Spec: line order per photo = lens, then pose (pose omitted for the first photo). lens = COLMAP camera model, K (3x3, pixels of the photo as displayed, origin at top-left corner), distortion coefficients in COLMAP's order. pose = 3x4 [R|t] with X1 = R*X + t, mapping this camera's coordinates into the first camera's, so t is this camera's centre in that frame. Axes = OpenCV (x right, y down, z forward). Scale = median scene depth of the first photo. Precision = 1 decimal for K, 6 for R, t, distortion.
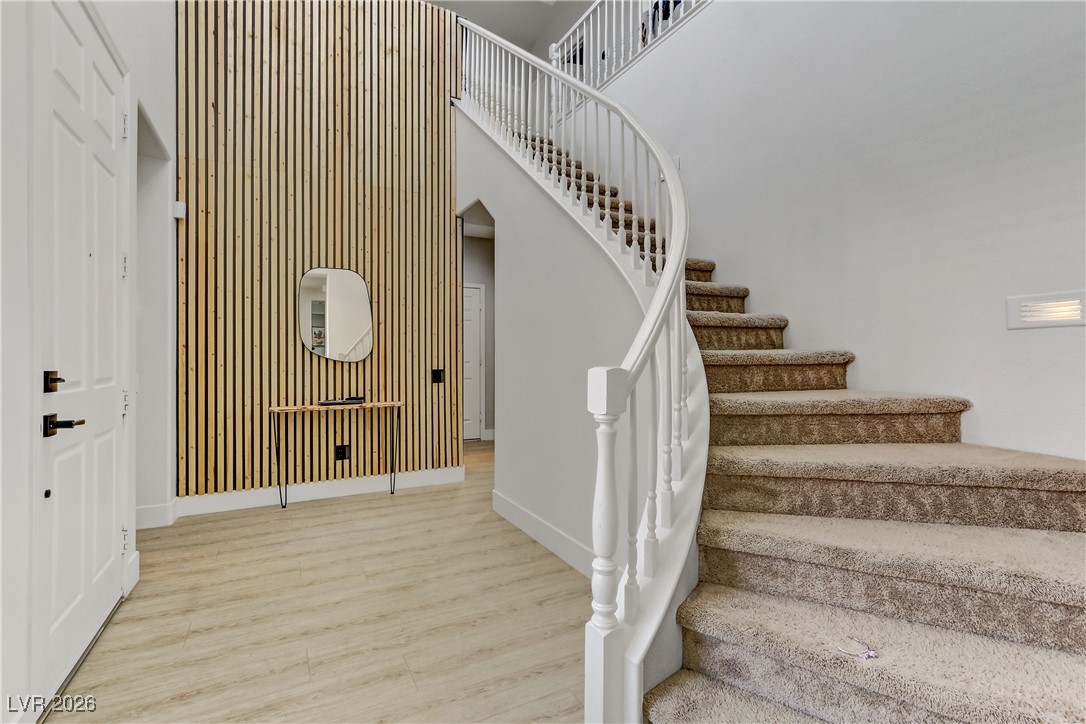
lens RADIAL K [[501.6, 0, 541.9], [0, 501.6, 354.2], [0, 0, 1]] dist [-0.013328, 0.002186]
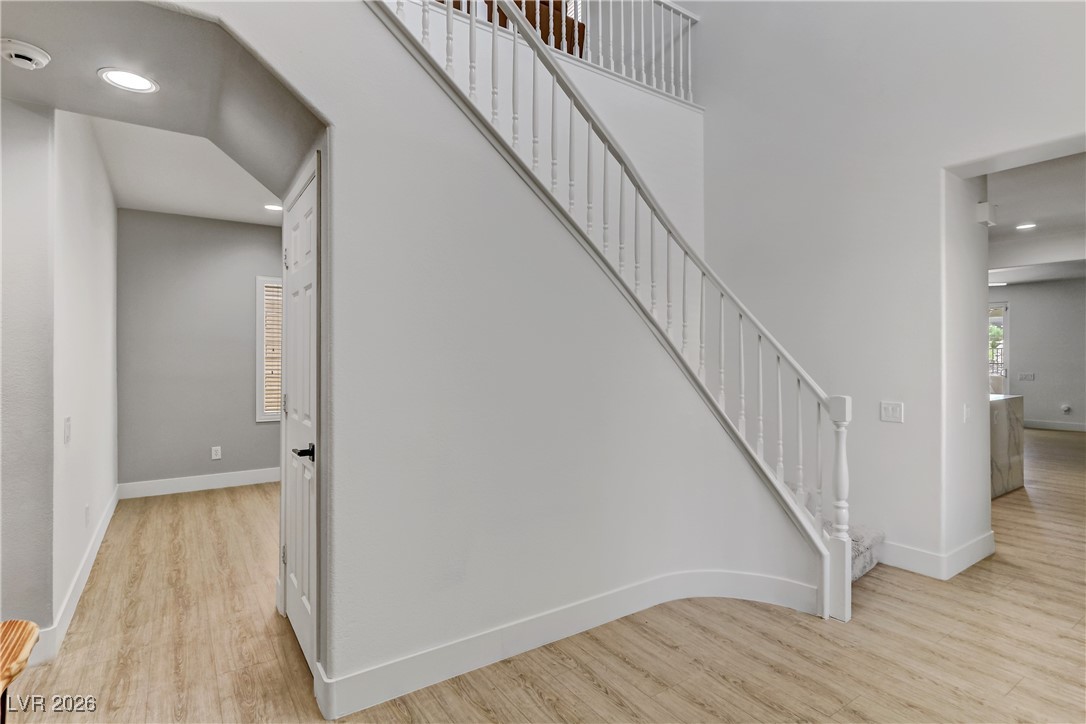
lens RADIAL K [[536.6, 0, 543.6], [0, 536.6, 354.8], [0, 0, 1]] dist [-0.000996, 0.000299]
pose [[-0.119358, 0.009273, 0.992808, -1.166502], [-0.005108, 0.999937, -0.009953, -0.070440], [-0.992838, -0.006259, -0.119303, 1.580901]]
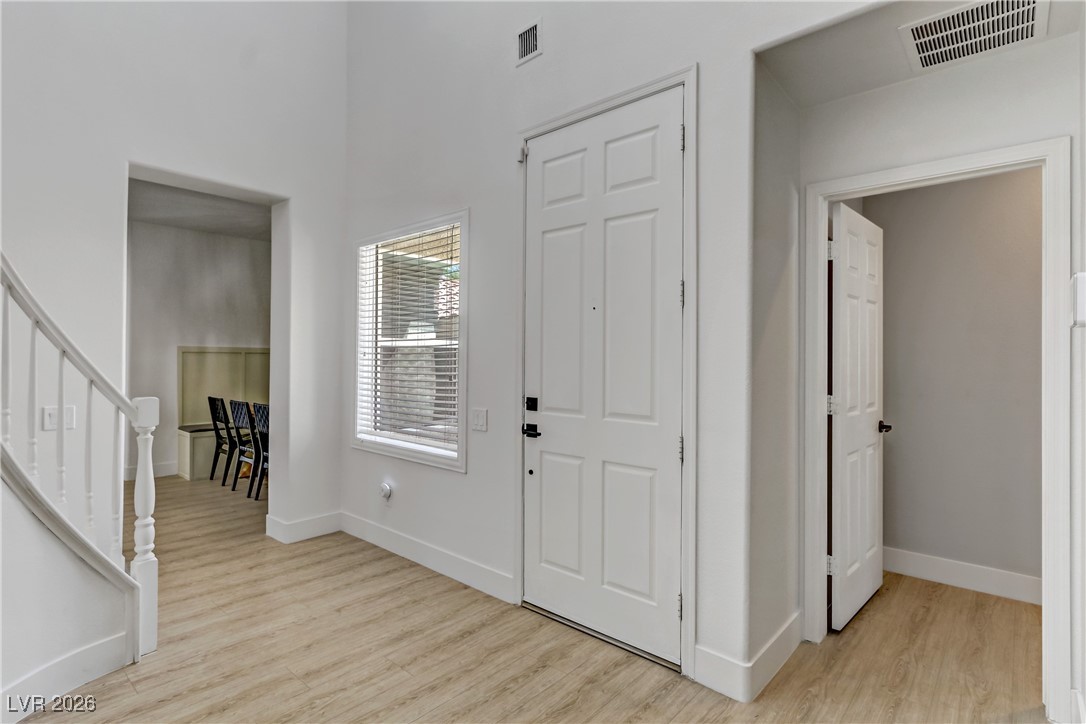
lens RADIAL K [[536.6, 0, 543.6], [0, 536.6, 354.8], [0, 0, 1]] dist [-0.000996, 0.000299]
pose [[-0.937578, -0.008606, -0.347668, -0.319952], [-0.003744, 0.999886, -0.014654, -0.065026], [0.347754, -0.012438, -0.937503, 2.091400]]
